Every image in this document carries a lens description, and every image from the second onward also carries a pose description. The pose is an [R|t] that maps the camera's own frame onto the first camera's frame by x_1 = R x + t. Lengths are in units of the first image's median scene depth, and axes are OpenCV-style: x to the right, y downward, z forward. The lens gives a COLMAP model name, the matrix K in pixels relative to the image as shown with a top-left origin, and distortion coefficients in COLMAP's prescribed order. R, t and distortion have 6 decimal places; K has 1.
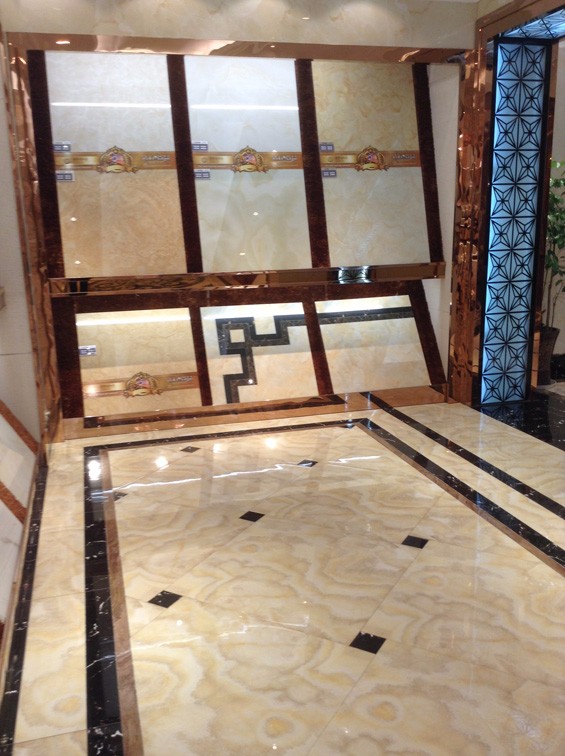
lens RADIAL K [[681.3, 0, 277.9], [0, 681.3, 380.8], [0, 0, 1]] dist [0.129497, -0.257130]
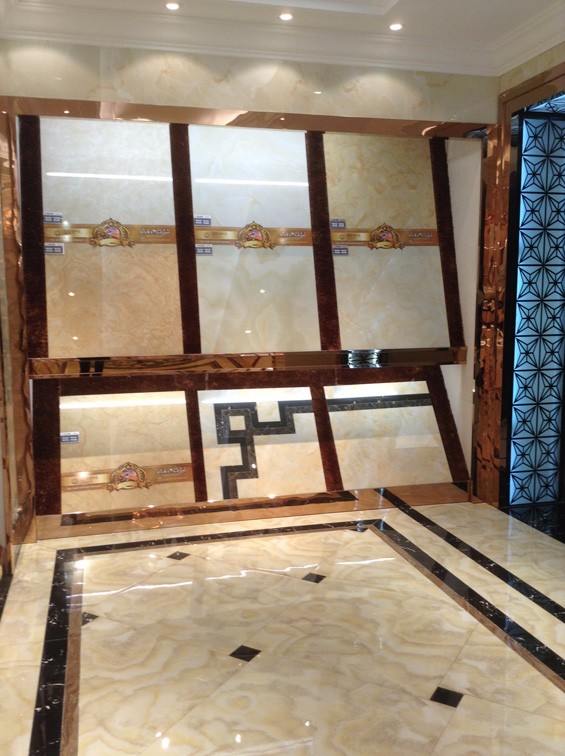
lens RADIAL K [[681.3, 0, 277.9], [0, 681.3, 380.8], [0, 0, 1]] dist [0.129497, -0.257130]
pose [[0.999776, 0.018319, -0.010591, 0.002839], [-0.019356, 0.993970, -0.107928, -0.025973], [0.008550, 0.108109, 0.994102, 0.100154]]
